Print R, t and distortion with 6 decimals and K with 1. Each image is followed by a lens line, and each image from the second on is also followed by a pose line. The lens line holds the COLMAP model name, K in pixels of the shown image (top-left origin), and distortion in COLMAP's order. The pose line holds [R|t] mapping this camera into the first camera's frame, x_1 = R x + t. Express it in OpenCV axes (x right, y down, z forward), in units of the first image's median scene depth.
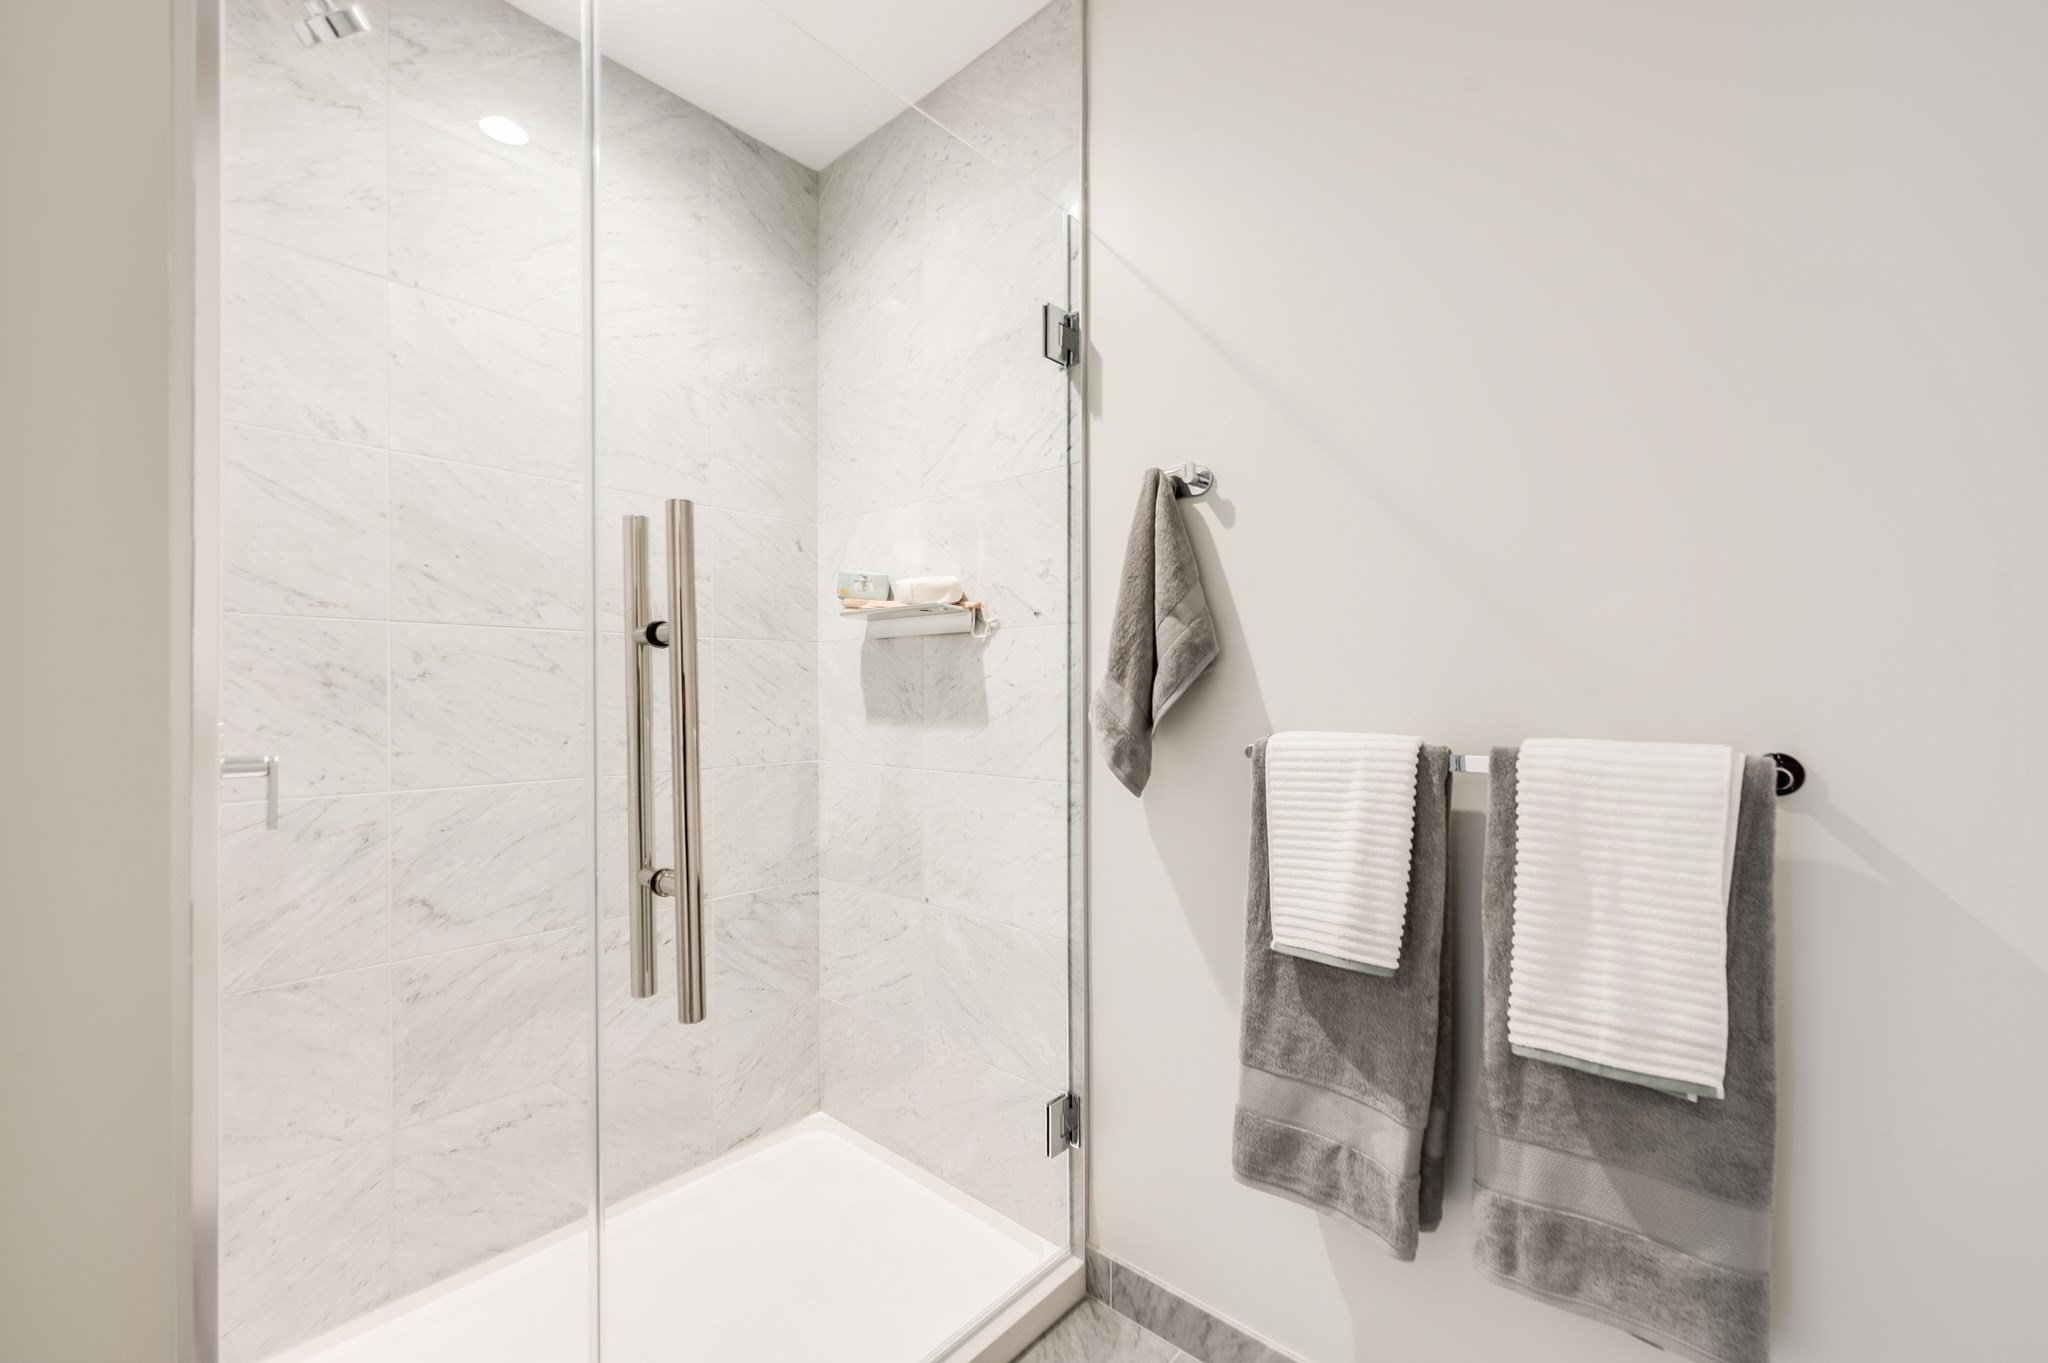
lens RADIAL K [[819.8, 0, 1026.8], [0, 819.8, 701.5], [0, 0, 1]] dist [-0.001762, -0.000270]
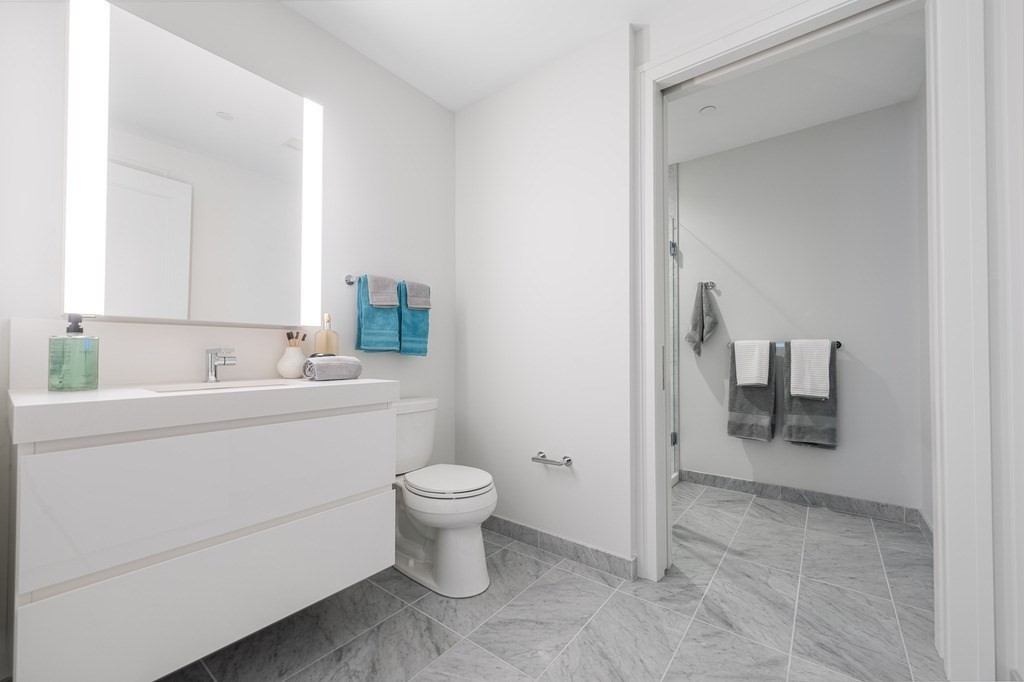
lens RADIAL K [[411.3, 0, 506.8], [0, 411.3, 345.7], [0, 0, 1]] dist [0.000445, -0.000076]
pose [[0.999339, 0.005999, 0.035849, -1.176190], [-0.005159, 0.999711, -0.023470, 0.137122], [-0.035980, 0.023270, 0.999082, -1.409807]]
